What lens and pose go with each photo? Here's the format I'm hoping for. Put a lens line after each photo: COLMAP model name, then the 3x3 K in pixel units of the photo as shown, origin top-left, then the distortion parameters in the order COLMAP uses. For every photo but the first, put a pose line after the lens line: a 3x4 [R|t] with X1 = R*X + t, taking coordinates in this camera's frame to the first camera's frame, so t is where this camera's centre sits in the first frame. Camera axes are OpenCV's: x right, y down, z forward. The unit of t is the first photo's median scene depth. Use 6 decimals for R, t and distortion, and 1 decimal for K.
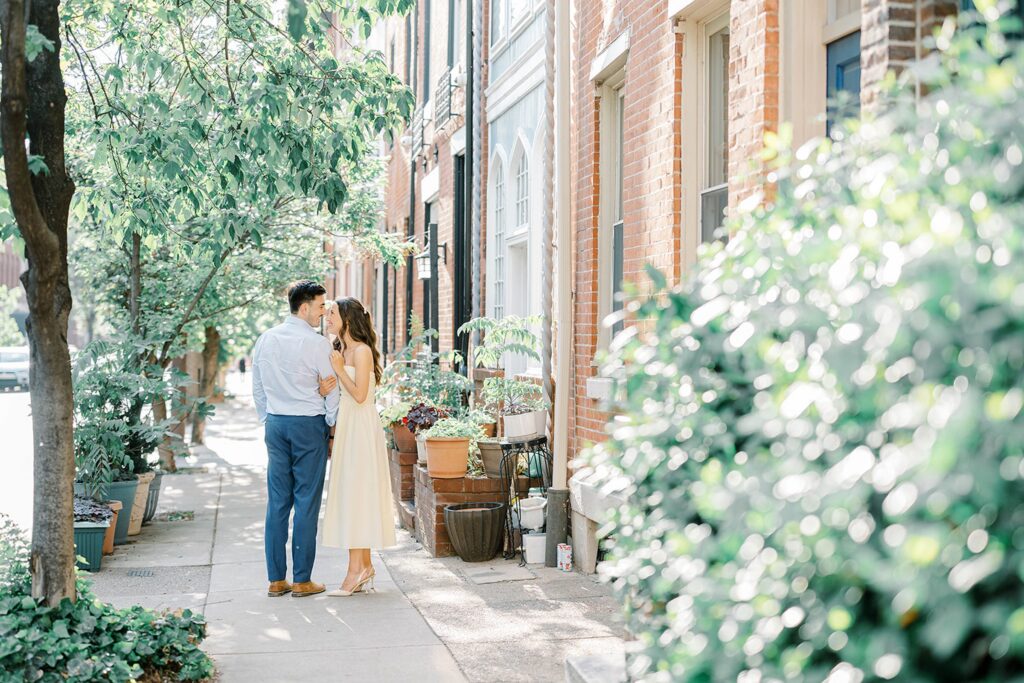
lens RADIAL K [[1549.6, 0, 512.0], [0, 1549.6, 341.5], [0, 0, 1]] dist [-0.028921, 0.133682]
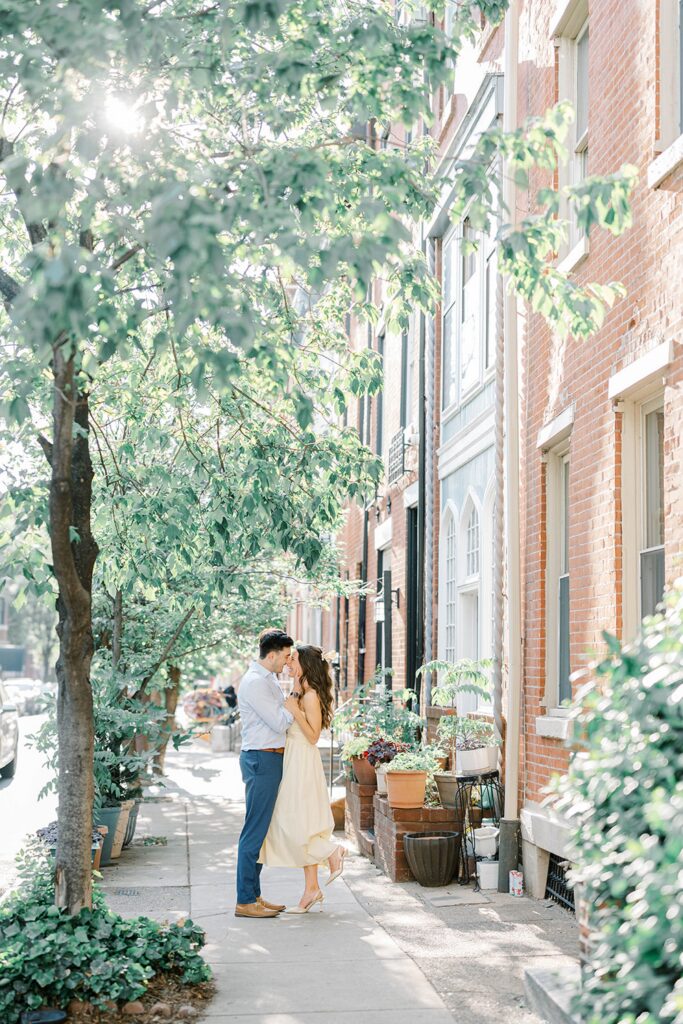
lens RADIAL K [[1549.6, 0, 323.1], [0, 1549.6, 513.8], [0, 0, 1]] dist [-0.028921, 0.133682]
pose [[0.996993, -0.001395, -0.077478, -0.017122], [-0.006632, 0.994633, -0.103254, -0.005364], [0.077206, 0.103457, 0.991633, -0.114102]]
